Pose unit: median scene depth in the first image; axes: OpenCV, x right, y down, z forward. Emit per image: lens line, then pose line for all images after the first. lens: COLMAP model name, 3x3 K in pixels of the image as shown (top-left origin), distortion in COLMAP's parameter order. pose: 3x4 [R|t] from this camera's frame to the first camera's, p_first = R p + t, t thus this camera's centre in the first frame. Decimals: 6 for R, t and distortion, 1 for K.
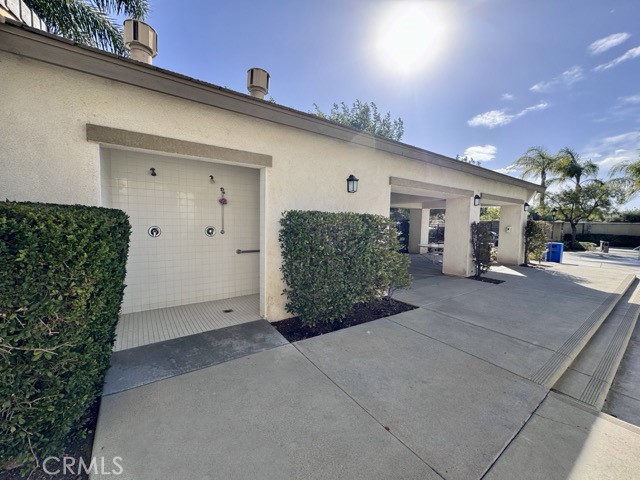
lens RADIAL K [[253.9, 0, 320.0], [0, 253.9, 240.0], [0, 0, 1]] dist [0.000404, -0.000432]
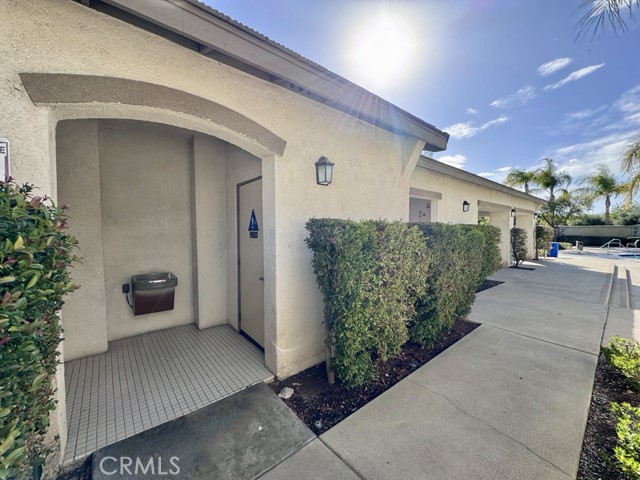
lens RADIAL K [[256.1, 0, 321.6], [0, 256.1, 233.5], [0, 0, 1]] dist [0.000345, 0.000219]
pose [[0.996252, -0.020956, 0.083925, -0.226247], [0.025807, 0.998033, -0.057134, 0.005861], [-0.082563, 0.059085, 0.994833, -0.133135]]
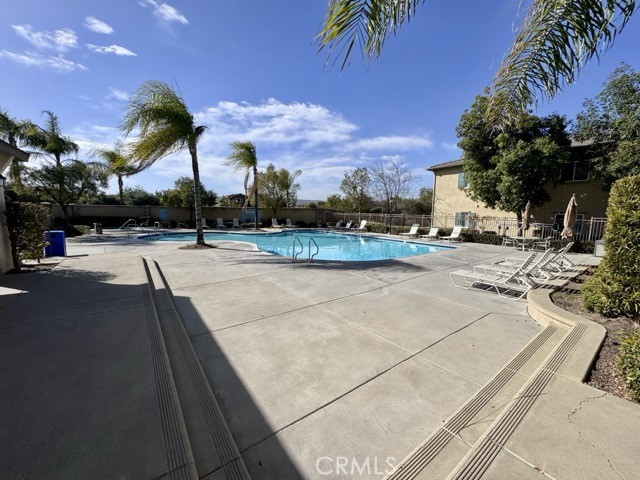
lens RADIAL K [[253.9, 0, 320.0], [0, 253.9, 240.0], [0, 0, 1]] dist [0.000404, -0.000432]
pose [[-0.015513, -0.132530, 0.991058, 0.079310], [0.060228, 0.989253, 0.133231, -0.011237], [-0.998064, 0.061756, -0.007365, 0.113508]]
